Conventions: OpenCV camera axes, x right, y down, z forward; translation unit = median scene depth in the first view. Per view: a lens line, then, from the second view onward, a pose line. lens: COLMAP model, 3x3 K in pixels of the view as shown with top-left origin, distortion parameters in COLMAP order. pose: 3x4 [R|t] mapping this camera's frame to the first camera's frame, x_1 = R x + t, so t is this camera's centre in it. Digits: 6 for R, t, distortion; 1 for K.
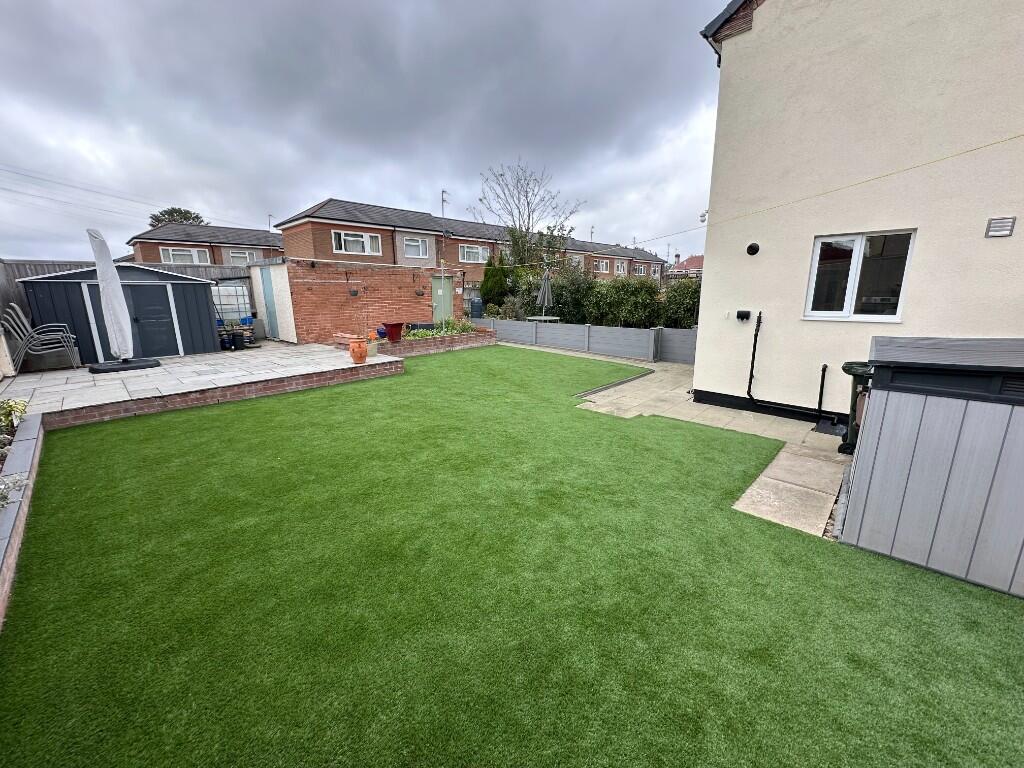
lens RADIAL K [[407.5, 0, 514.9], [0, 407.5, 385.7], [0, 0, 1]] dist [-0.003871, -0.000106]
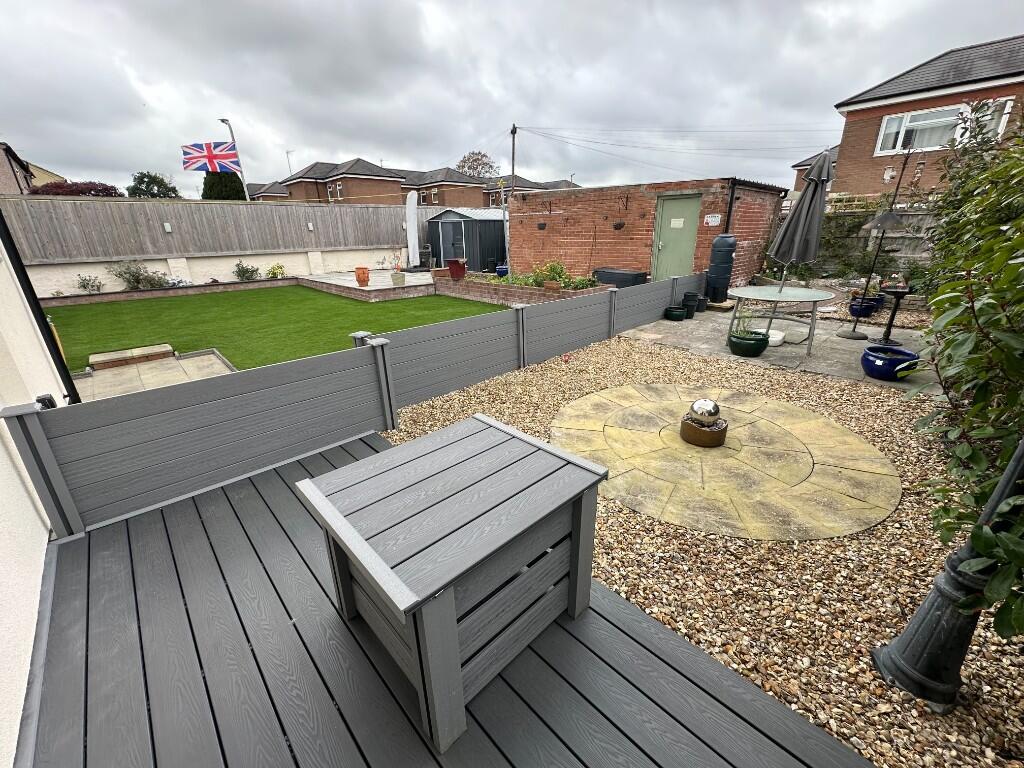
lens RADIAL K [[407.5, 0, 514.2], [0, 407.5, 381.1], [0, 0, 1]] dist [-0.003871, -0.000106]
pose [[-0.049141, 0.354564, -0.933740, 0.467517], [-0.206765, 0.911006, 0.356813, -0.176955], [0.977156, 0.210599, 0.028544, 0.776512]]
